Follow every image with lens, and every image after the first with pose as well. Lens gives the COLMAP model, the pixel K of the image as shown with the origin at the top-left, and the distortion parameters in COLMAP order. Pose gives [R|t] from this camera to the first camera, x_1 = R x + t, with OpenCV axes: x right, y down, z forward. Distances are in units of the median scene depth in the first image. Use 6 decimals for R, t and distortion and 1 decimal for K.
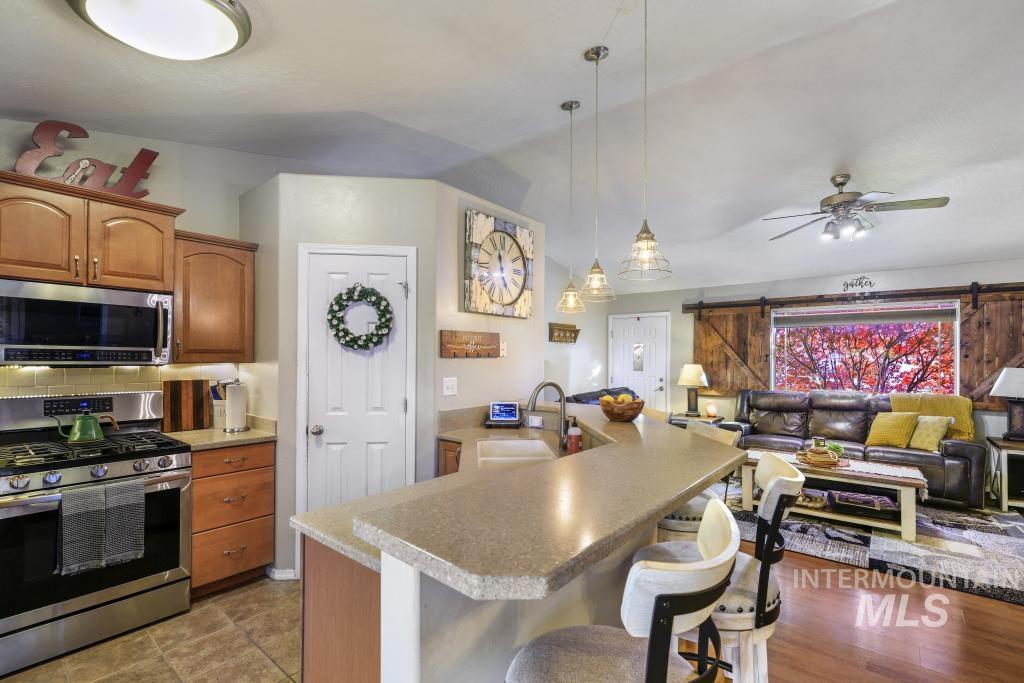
lens RADIAL K [[442.4, 0, 510.4], [0, 442.4, 346.1], [0, 0, 1]] dist [-0.005443, -0.000403]
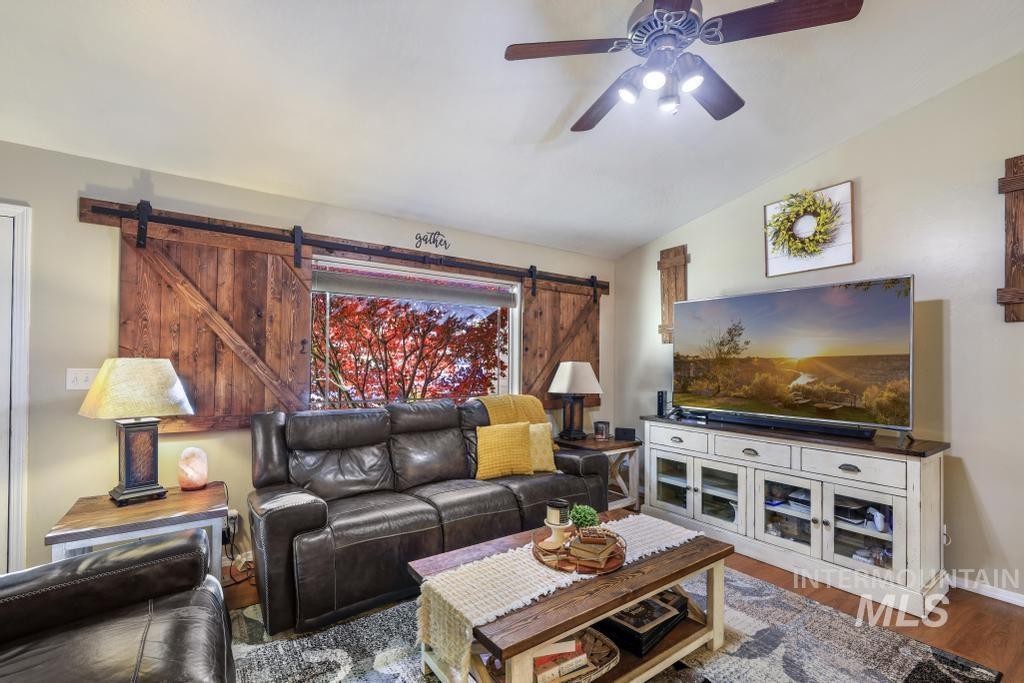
lens RADIAL K [[442.4, 0, 525.8], [0, 442.4, 368.1], [0, 0, 1]] dist [-0.005443, -0.000403]
pose [[0.270300, -0.004642, 0.962765, 0.153359], [-0.023123, 0.999669, 0.011312, 0.040061], [-0.962498, -0.025319, 0.270103, 0.607414]]
